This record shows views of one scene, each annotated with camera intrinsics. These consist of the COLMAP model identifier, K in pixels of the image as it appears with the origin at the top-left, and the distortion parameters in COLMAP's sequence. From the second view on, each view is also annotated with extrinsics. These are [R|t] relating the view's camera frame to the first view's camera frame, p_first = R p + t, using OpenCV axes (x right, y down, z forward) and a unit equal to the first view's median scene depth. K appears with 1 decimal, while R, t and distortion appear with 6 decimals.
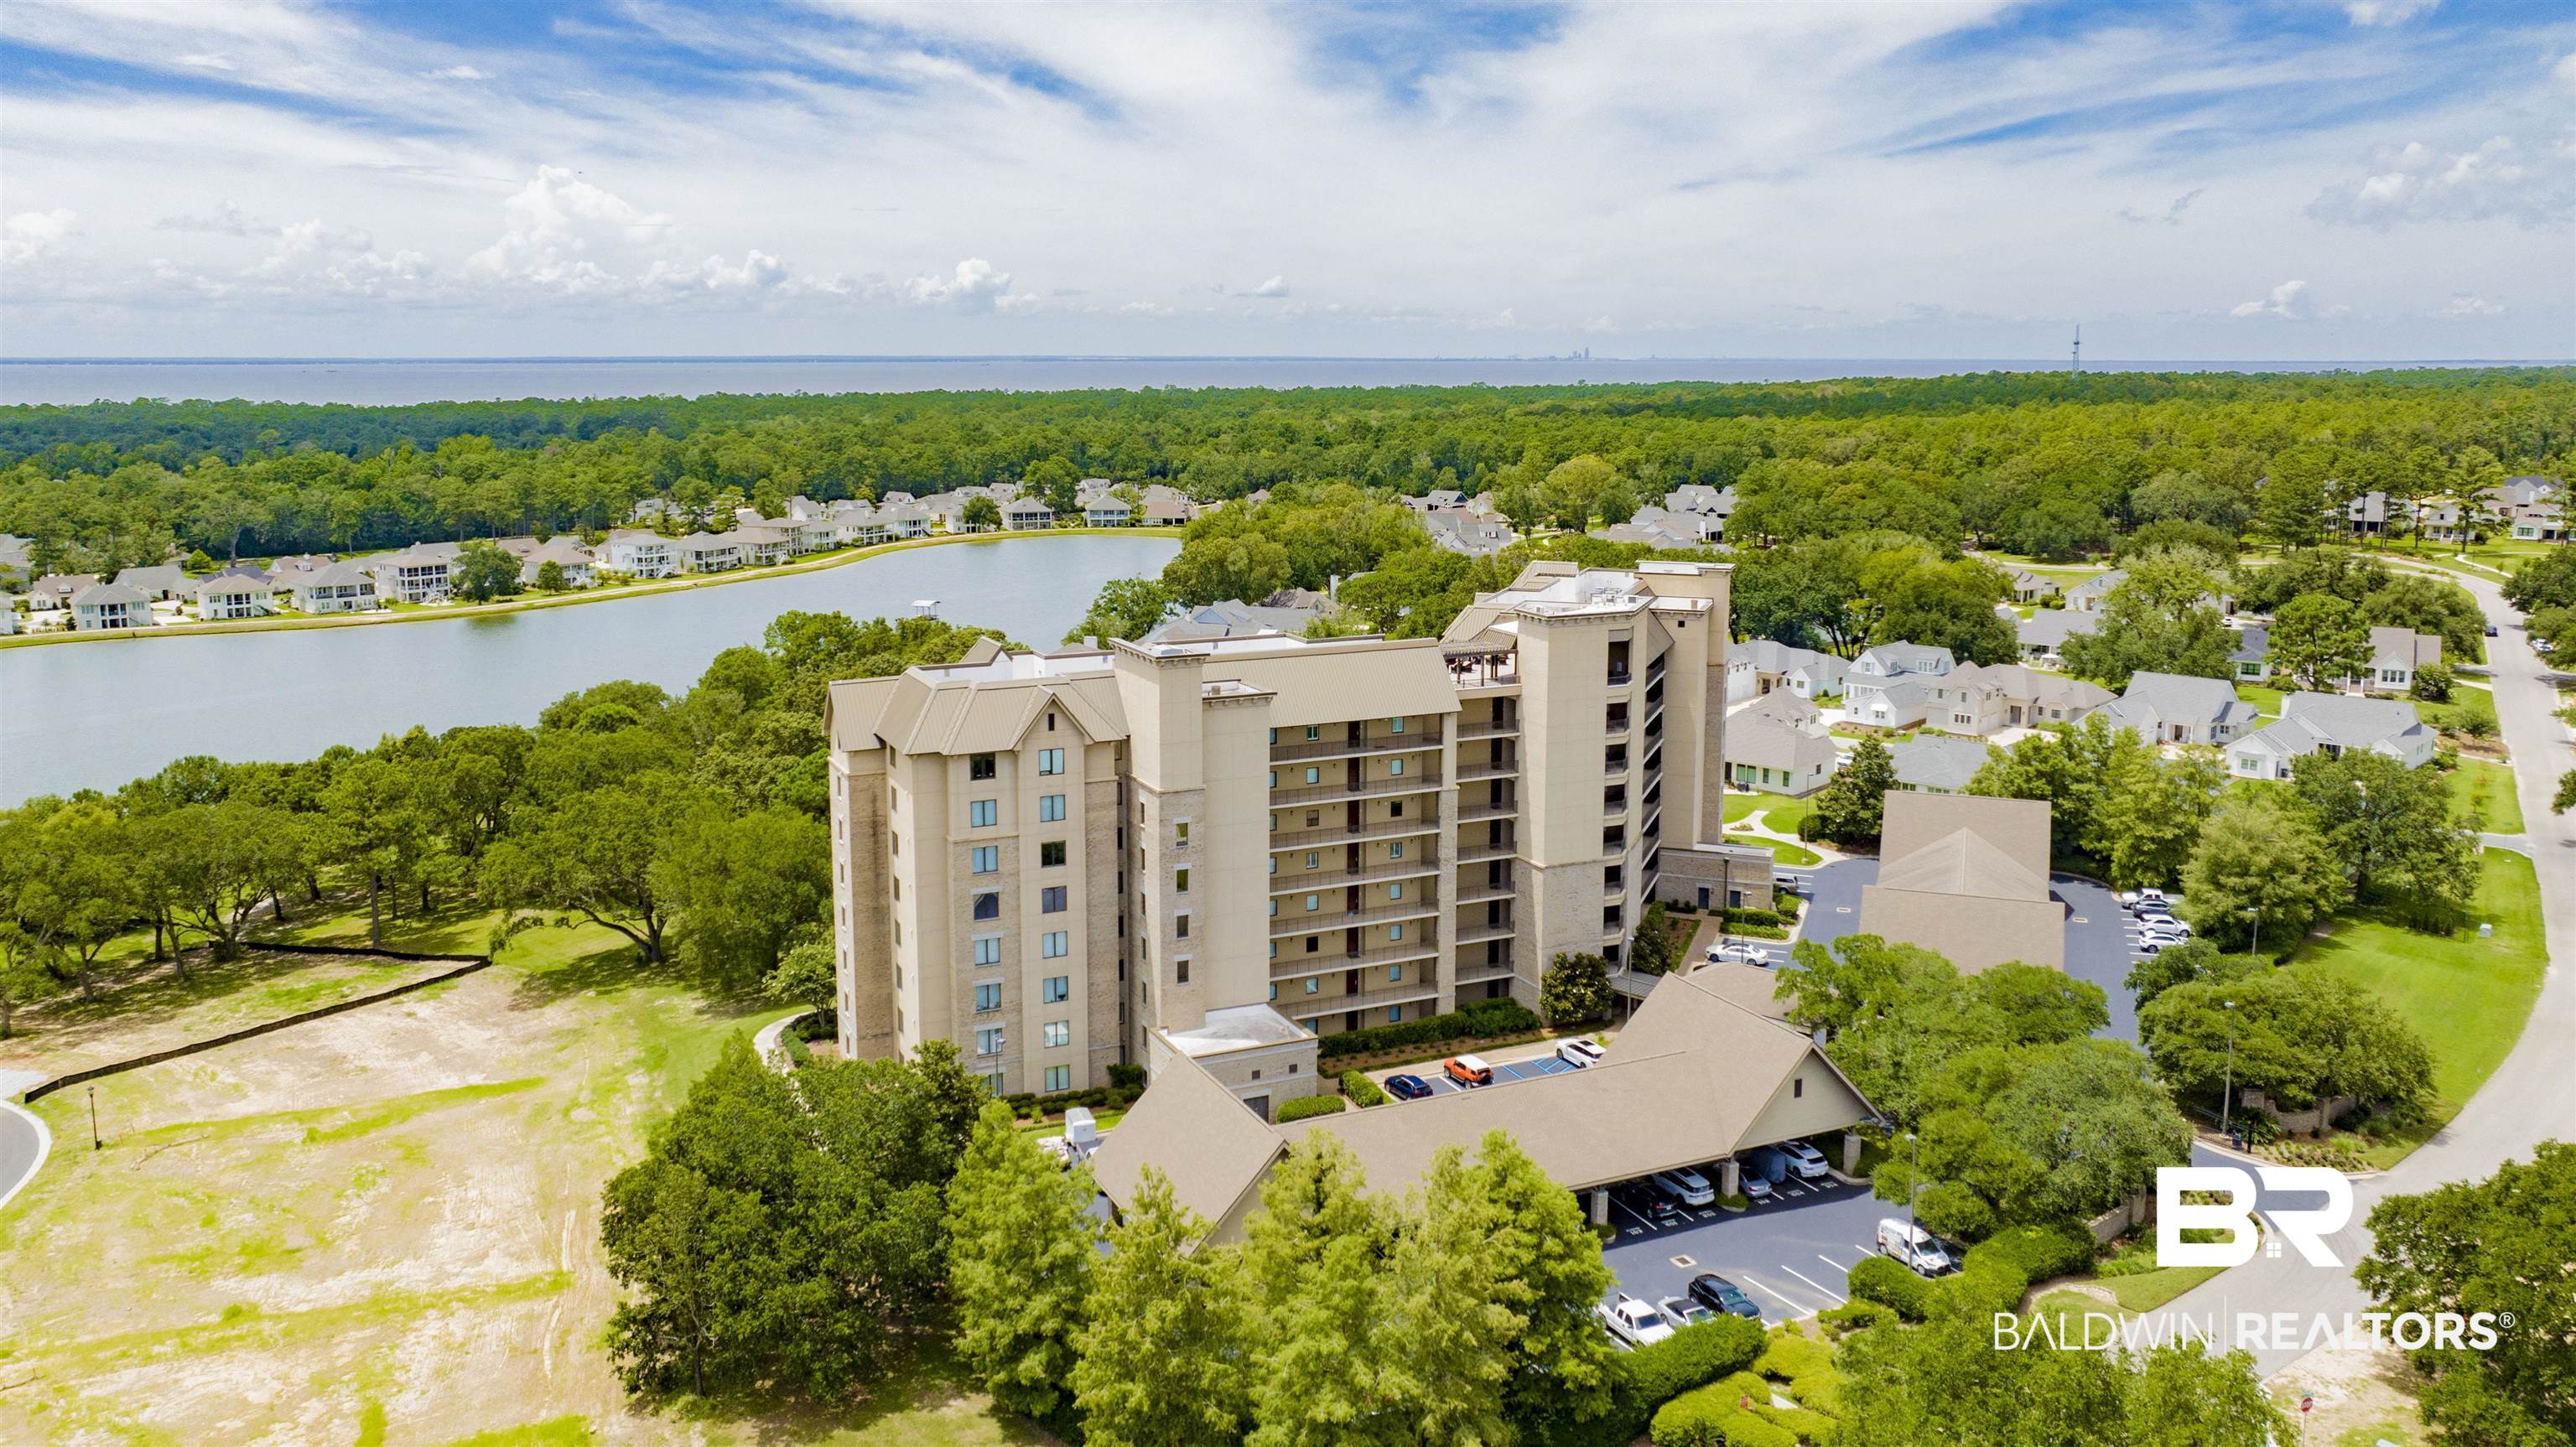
lens RADIAL K [[1931.5, 0, 1259.4], [0, 1931.5, 649.8], [0, 0, 1]] dist [-0.026714, 0.038471]
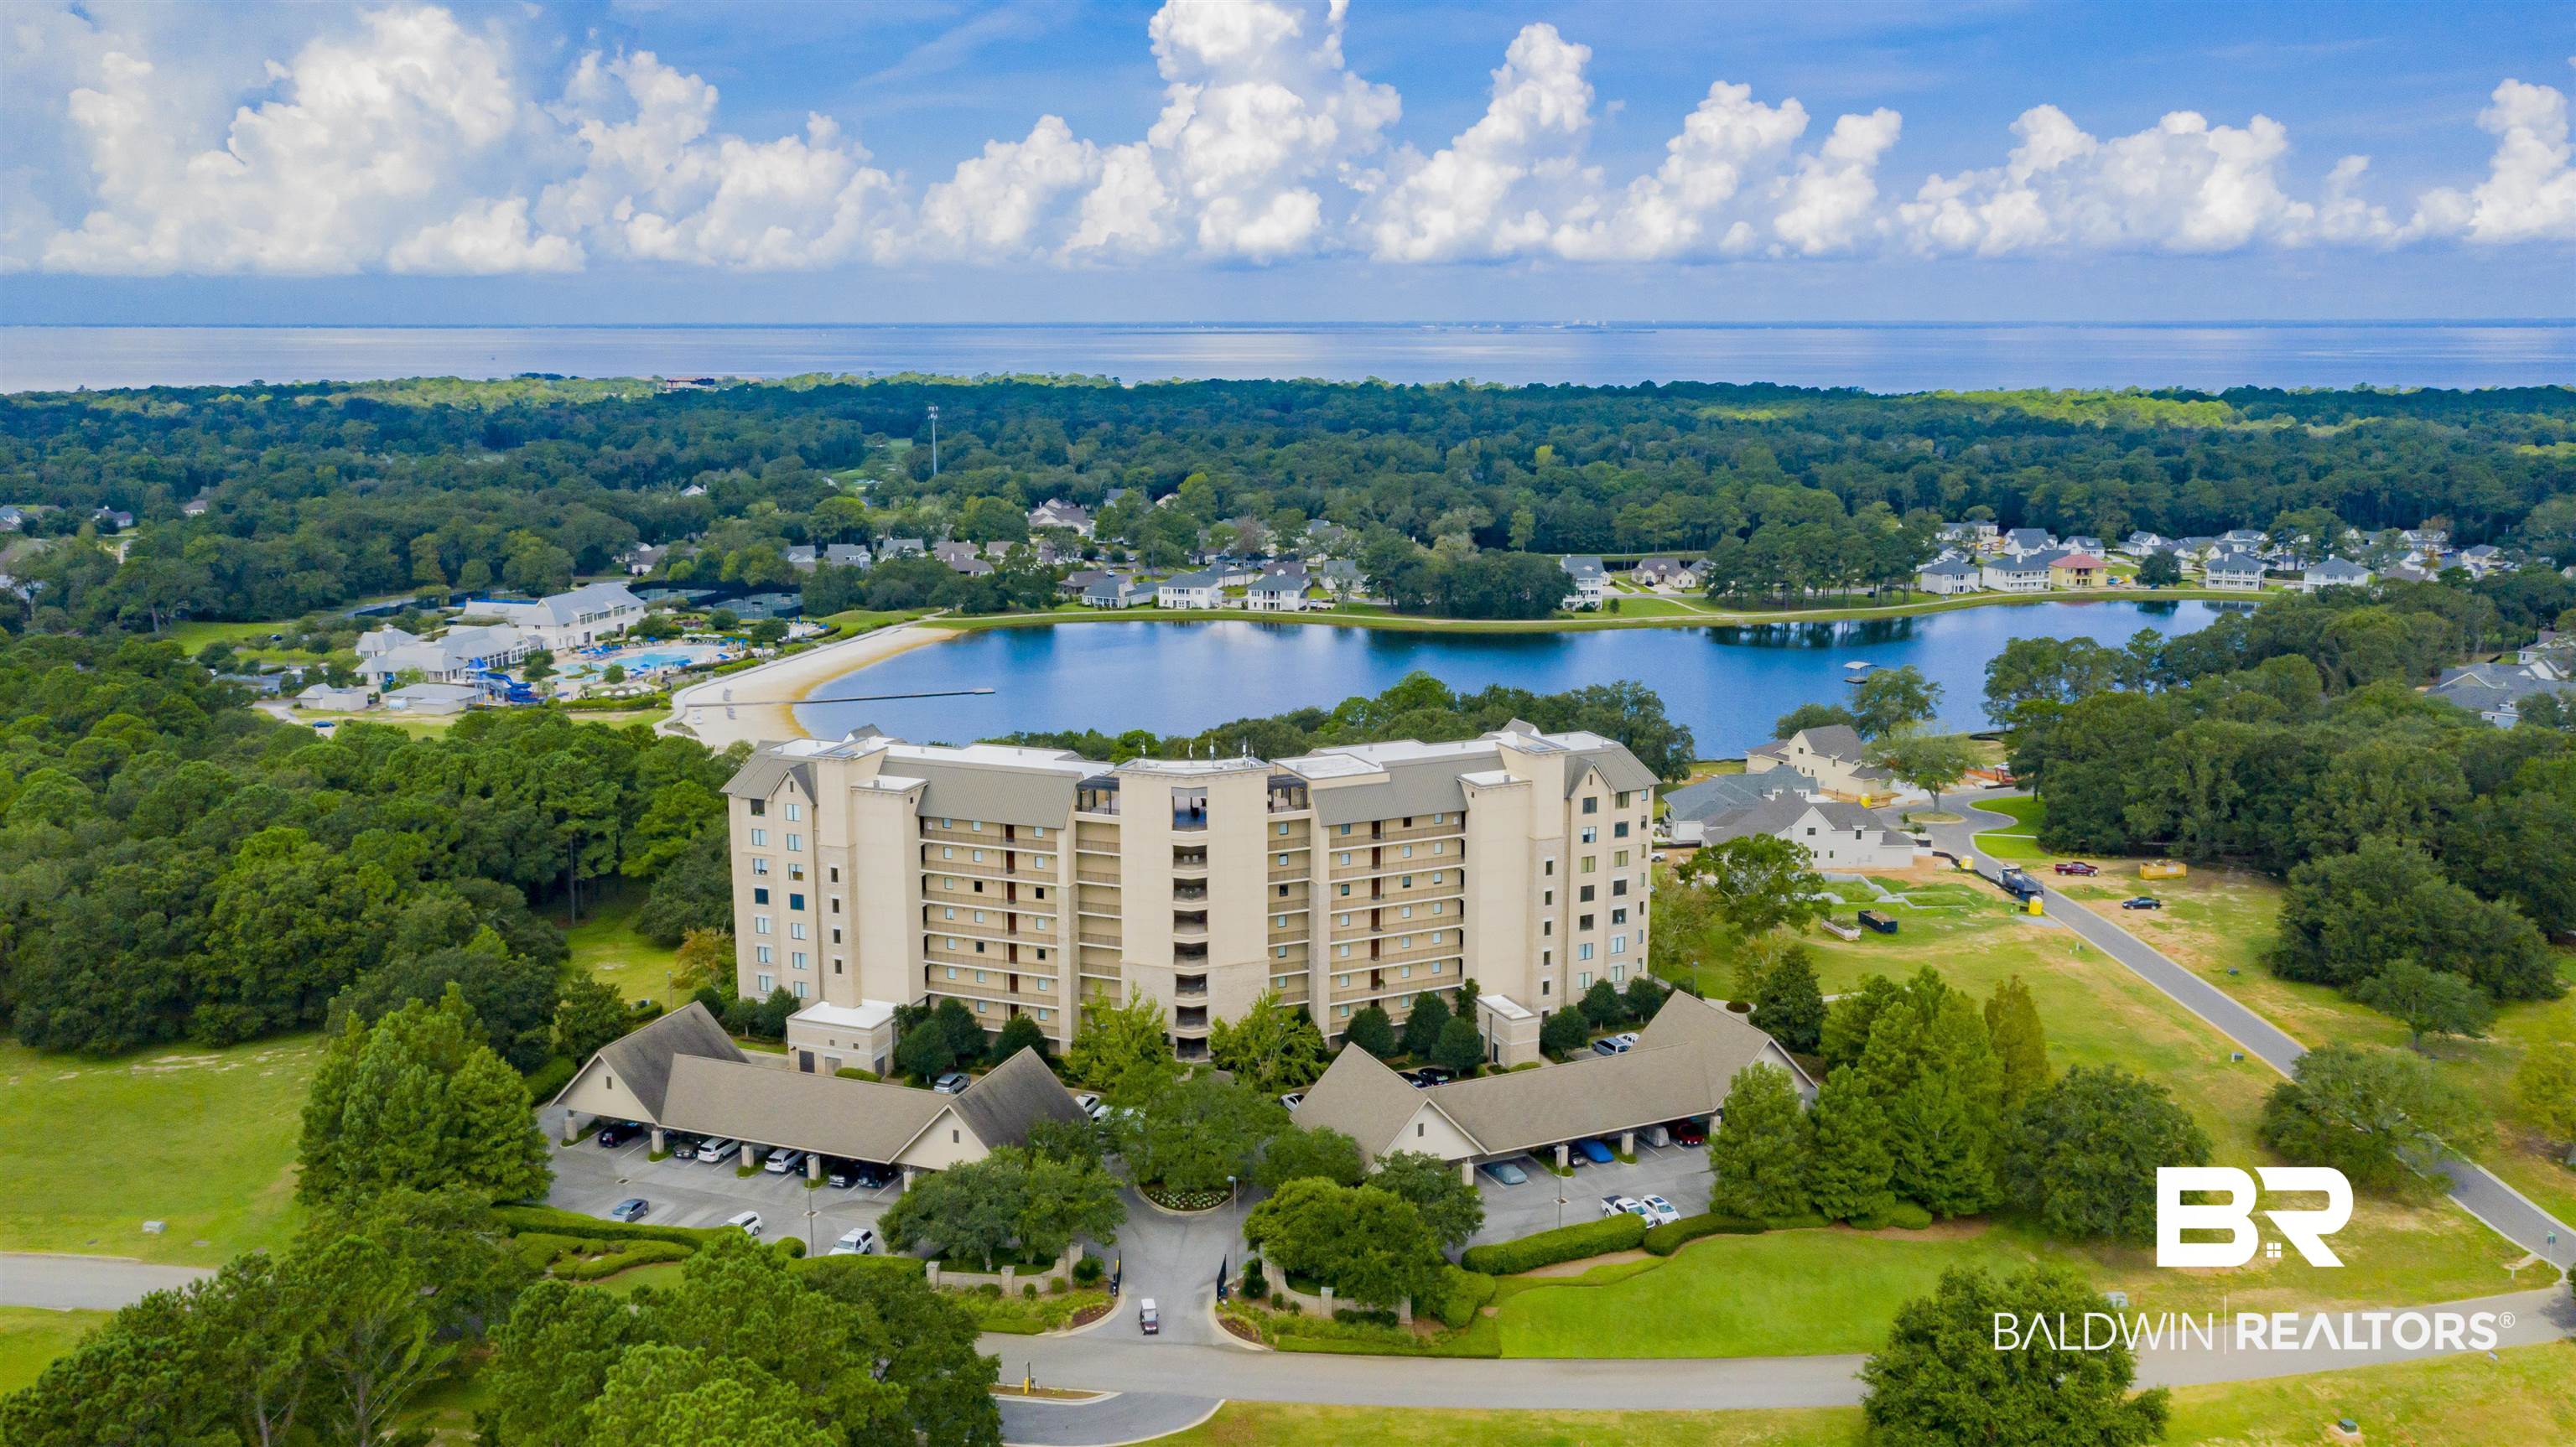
lens RADIAL K [[2053.4, 0, 1269.5], [0, 2053.4, 715.0], [0, 0, 1]] dist [-0.020282, 0.075579]
pose [[0.703879, 0.134573, -0.697456, 0.364442], [-0.107349, 0.990765, 0.082829, -0.055076], [0.702162, 0.016569, 0.711825, 0.029425]]
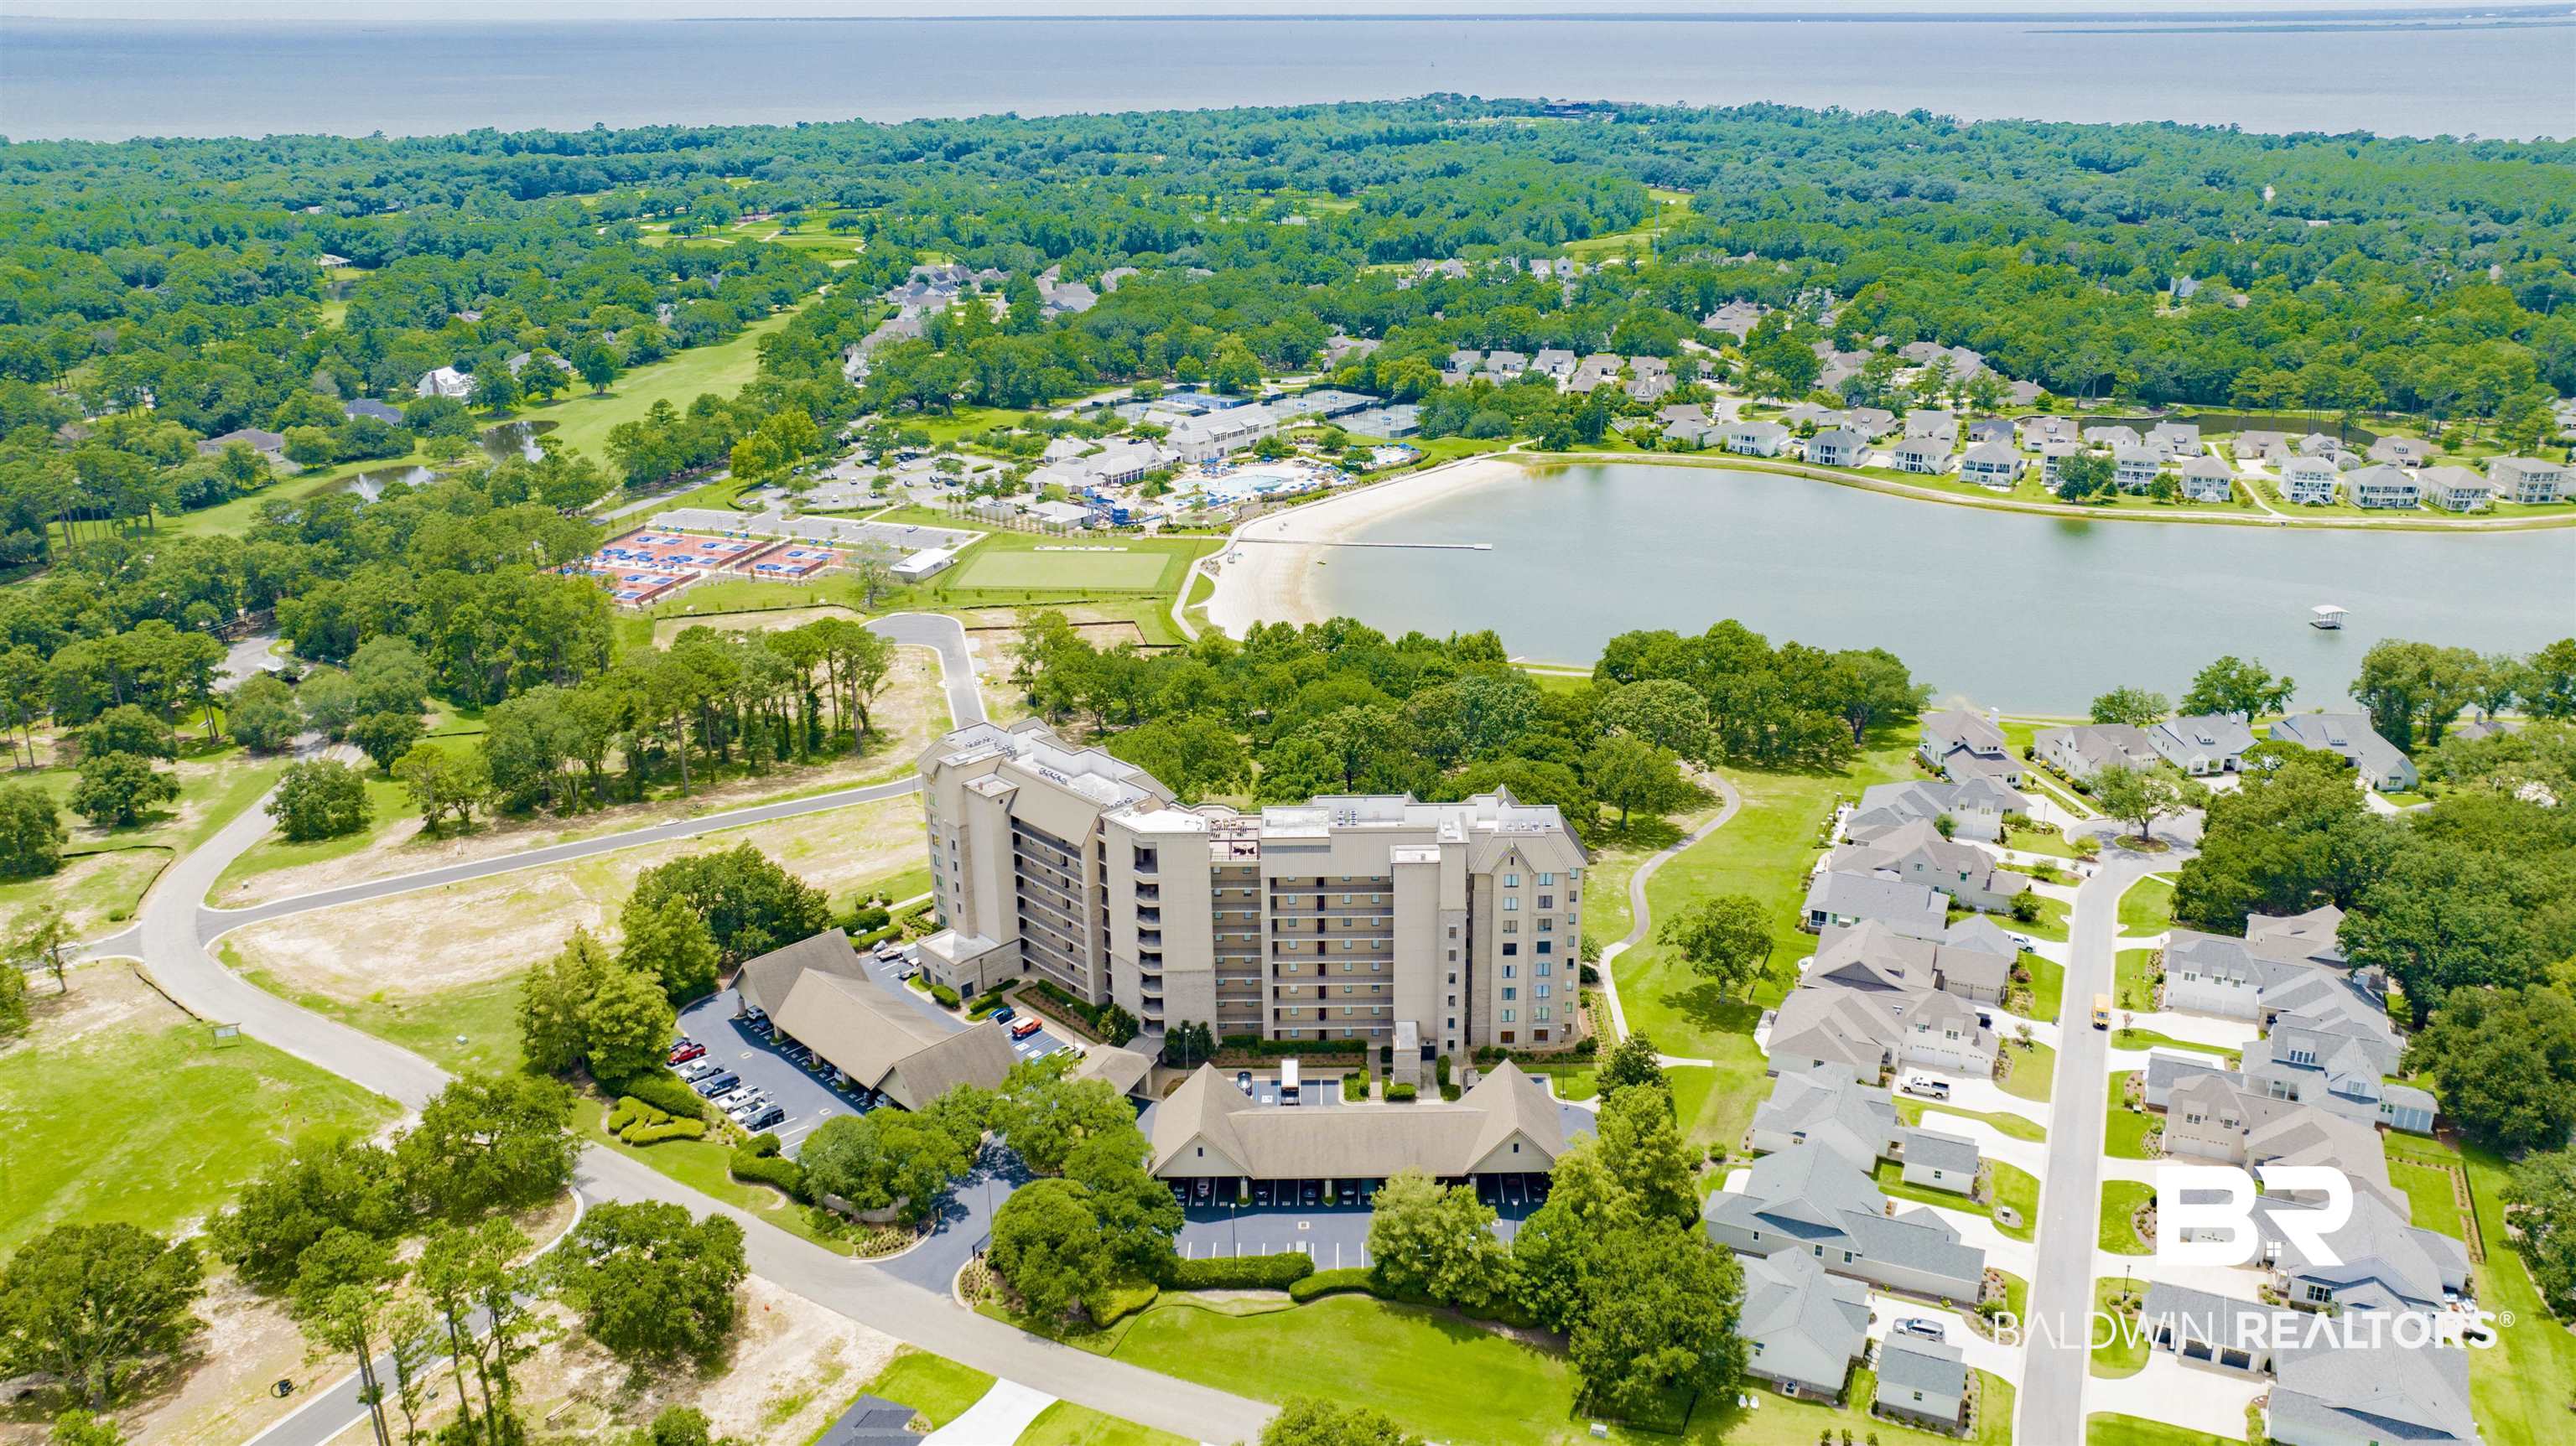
lens RADIAL K [[1873.1, 0, 1372.0], [0, 1873.1, 723.4], [0, 0, 1]] dist [-0.005550, -0.000530]
pose [[0.368398, 0.331144, -0.868693, 0.507712], [-0.140150, 0.943515, 0.300231, -0.192400], [0.919044, 0.011143, 0.393998, 0.177151]]
